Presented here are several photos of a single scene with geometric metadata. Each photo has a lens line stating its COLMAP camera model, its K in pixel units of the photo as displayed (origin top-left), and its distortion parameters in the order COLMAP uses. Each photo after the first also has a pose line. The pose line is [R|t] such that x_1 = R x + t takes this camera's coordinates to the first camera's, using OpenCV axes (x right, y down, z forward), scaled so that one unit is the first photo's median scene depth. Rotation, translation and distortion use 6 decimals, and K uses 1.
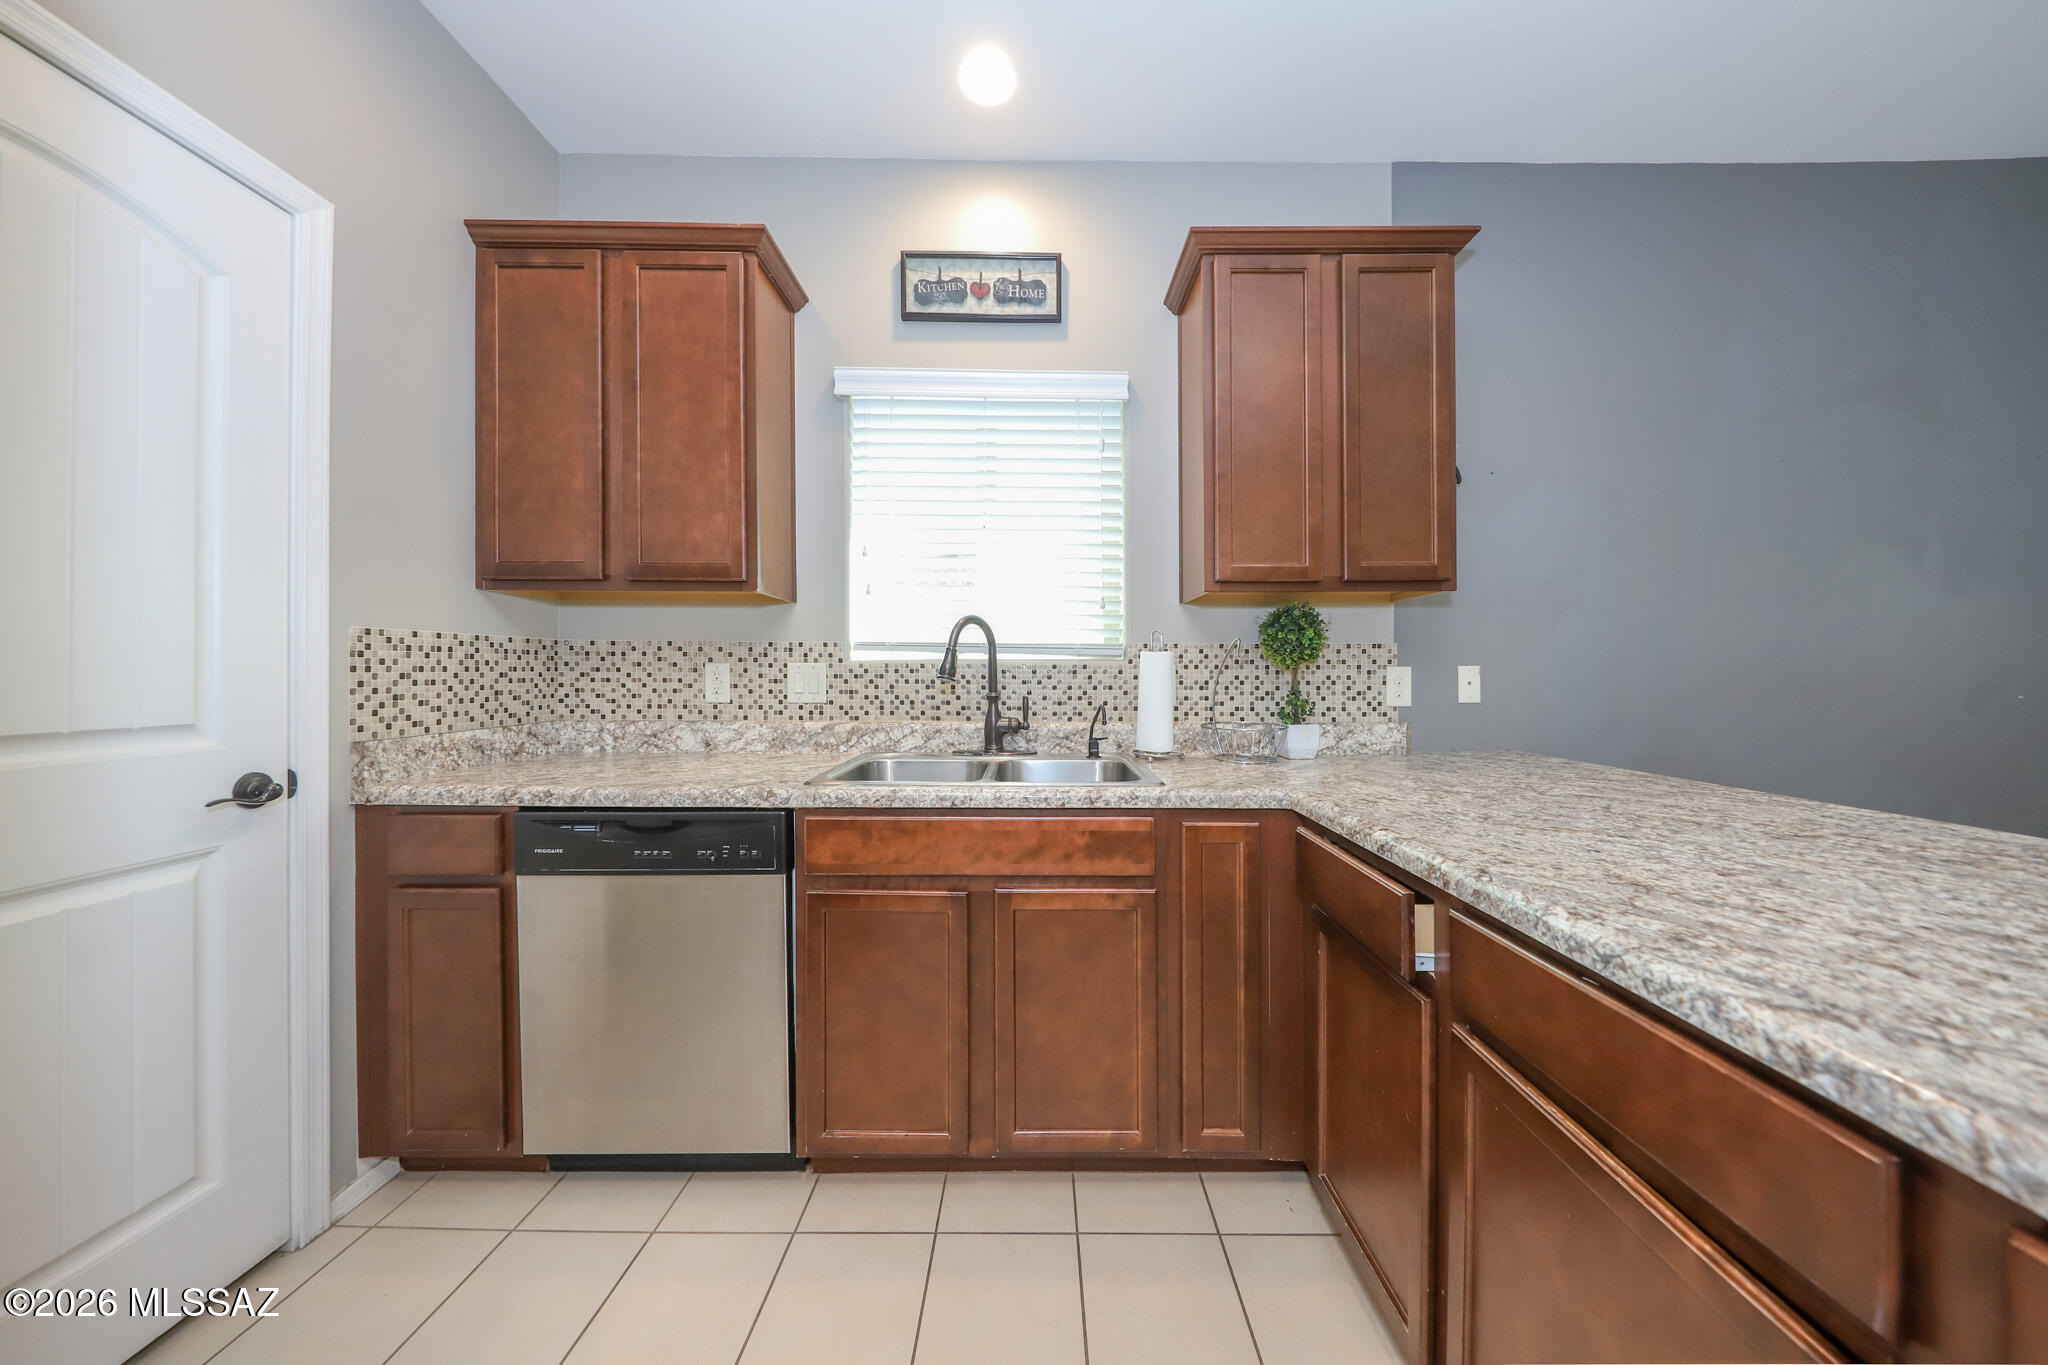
lens RADIAL K [[652.9, 0, 1088.1], [0, 652.9, 669.3], [0, 0, 1]] dist [0.012381, -0.000493]
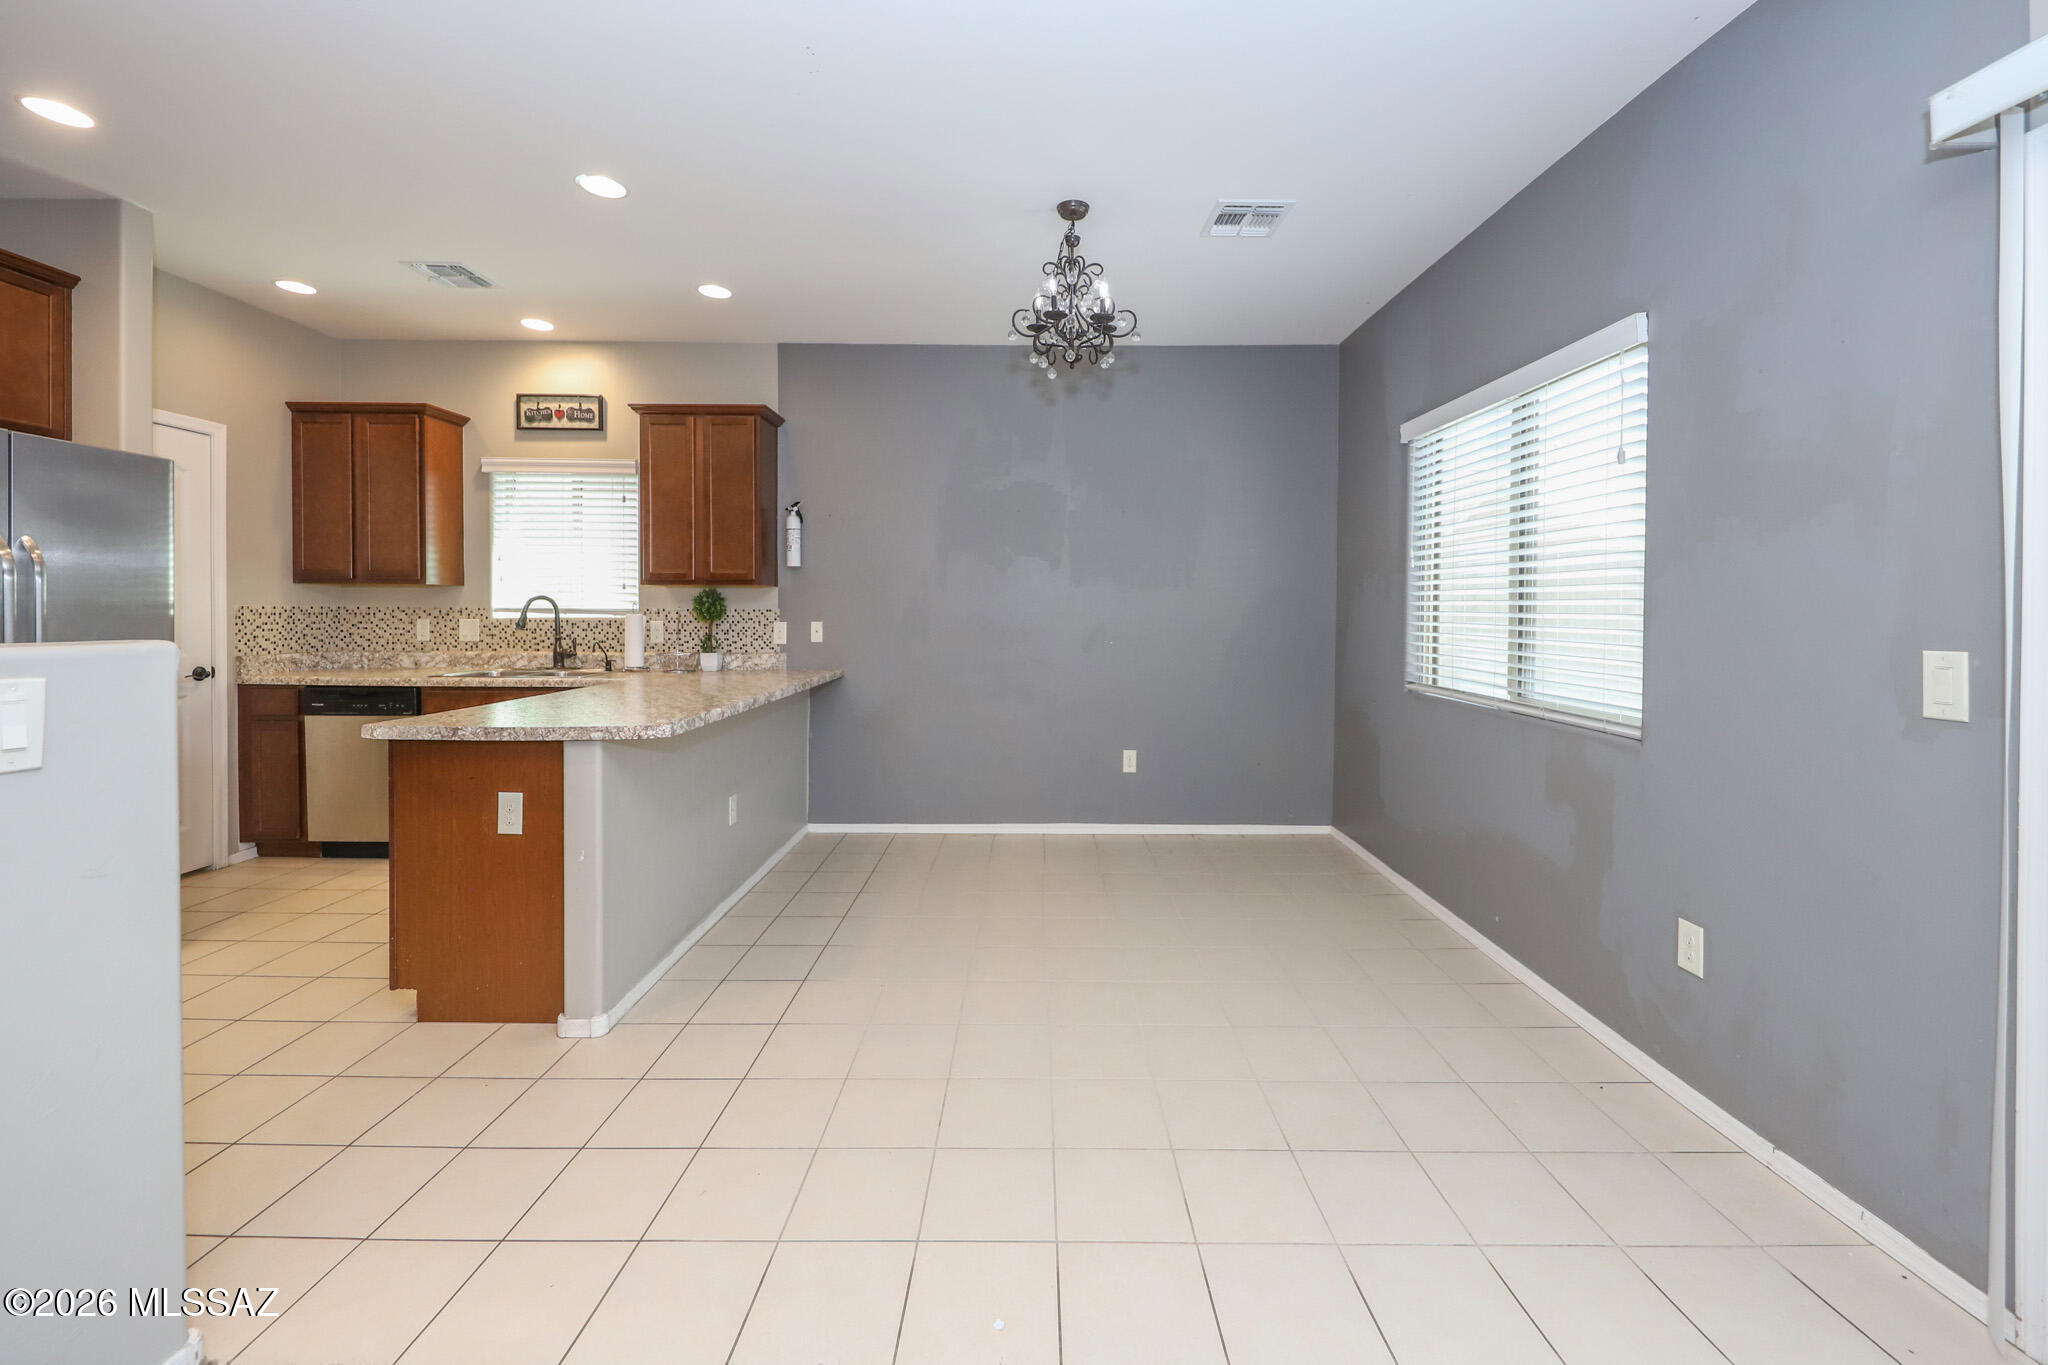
lens RADIAL K [[764.0, 0, 1047.7], [0, 764.0, 617.3], [0, 0, 1]] dist [-0.011619, 0.000563]
pose [[0.999584, 0.003806, -0.028595, 1.351351], [-0.003234, 0.999794, 0.020025, -0.066756], [0.028665, -0.019924, 0.999390, -1.165071]]
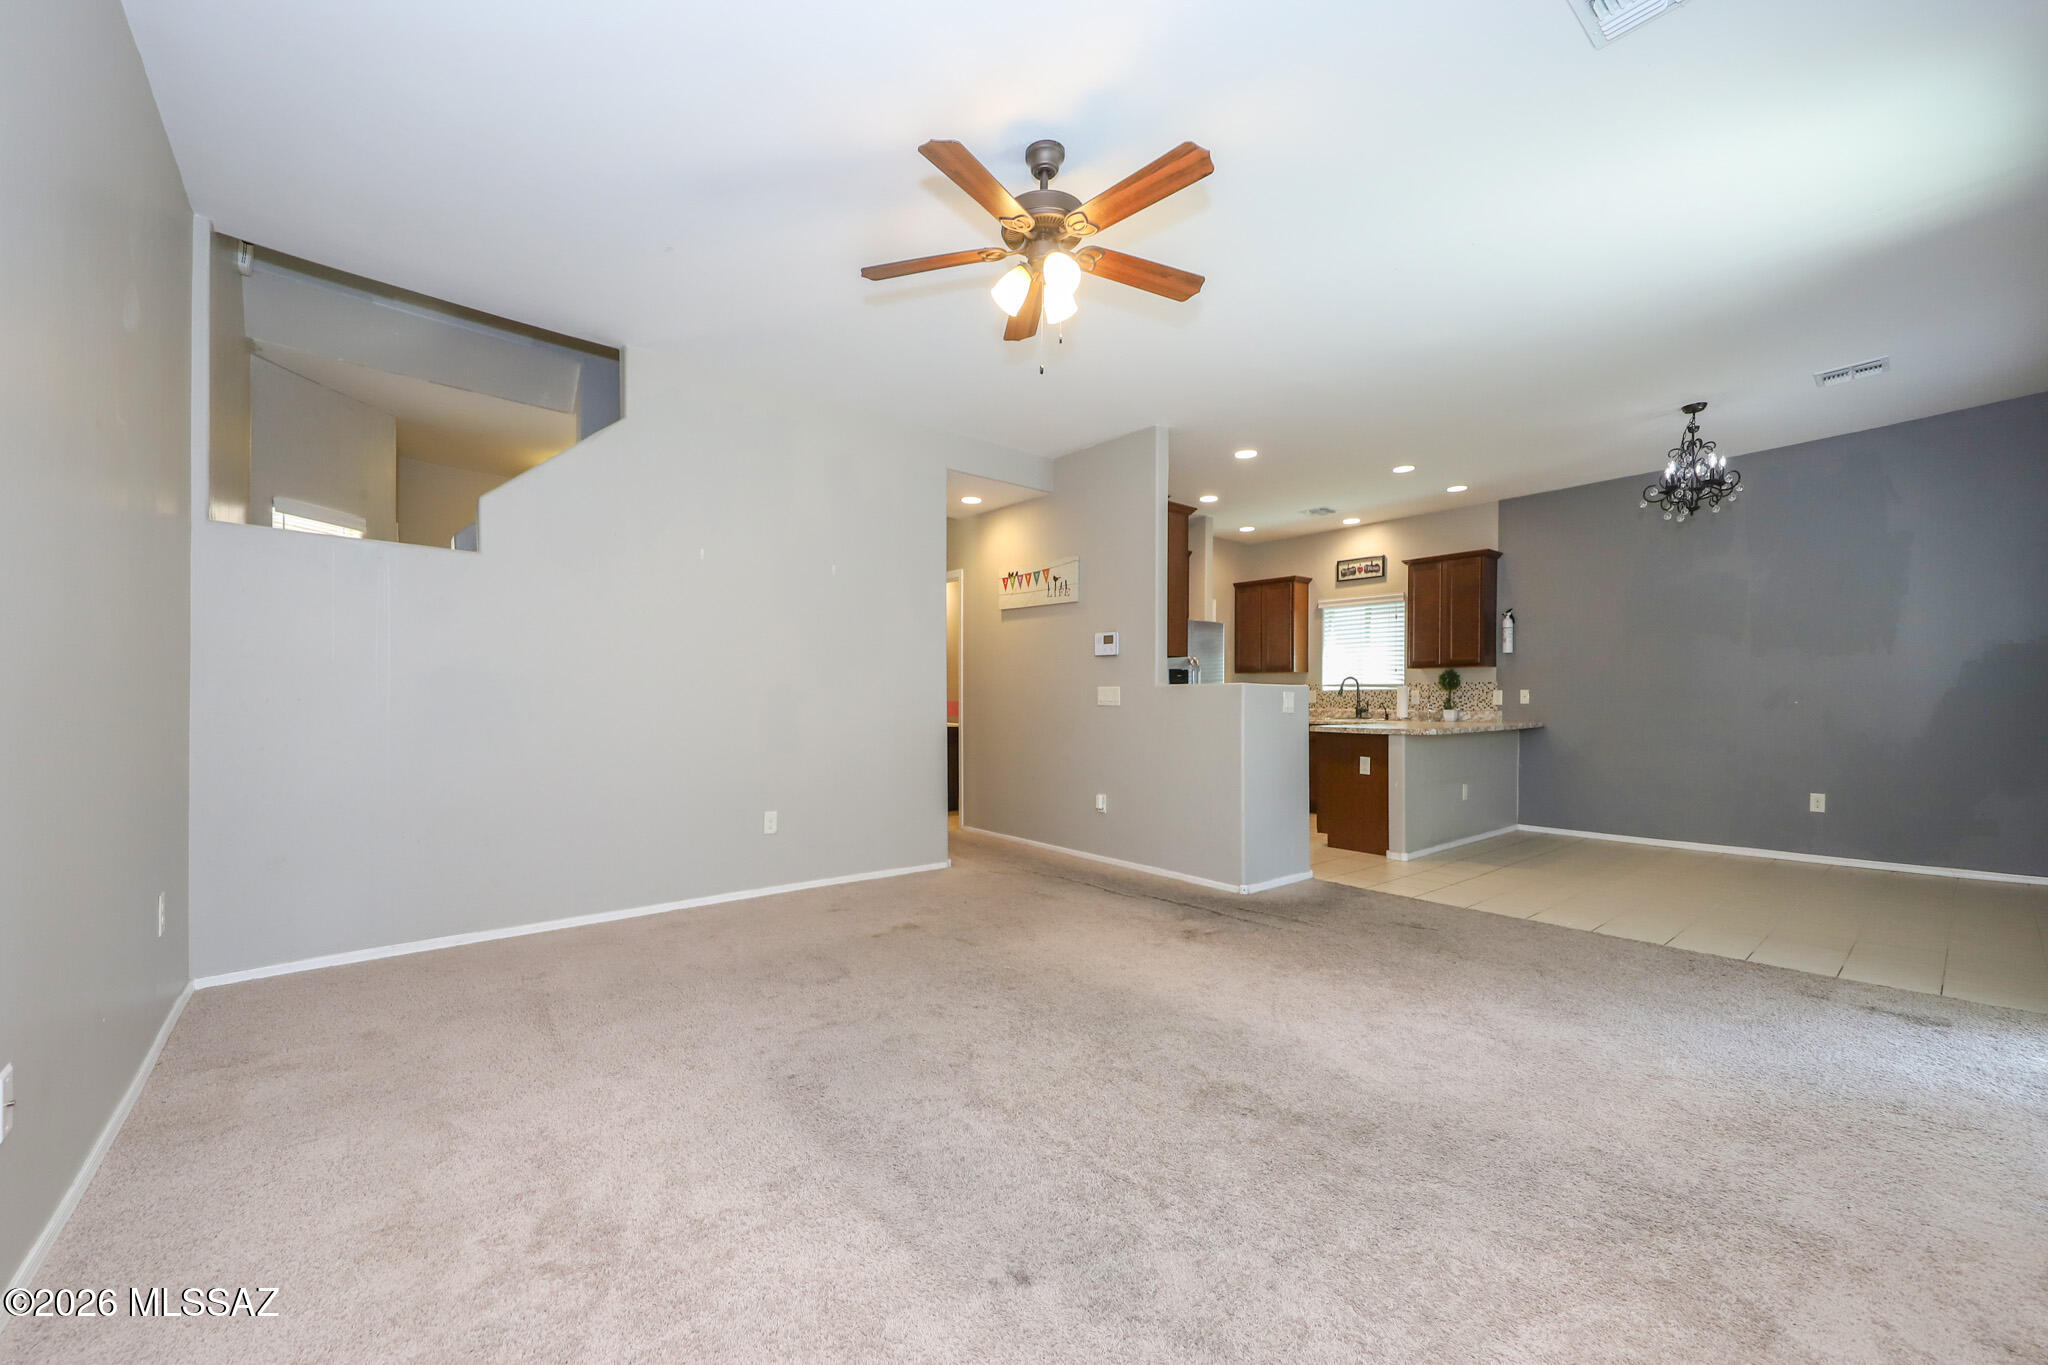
lens RADIAL K [[757.2, 0, 1093.2], [0, 757.2, 712.8], [0, 0, 1]] dist [0.031219, -0.000009]
pose [[0.647894, 0.015594, -0.761571, 1.916841], [0.005169, 0.999677, 0.024867, 0.001462], [0.761713, -0.020048, 0.647605, -2.499173]]
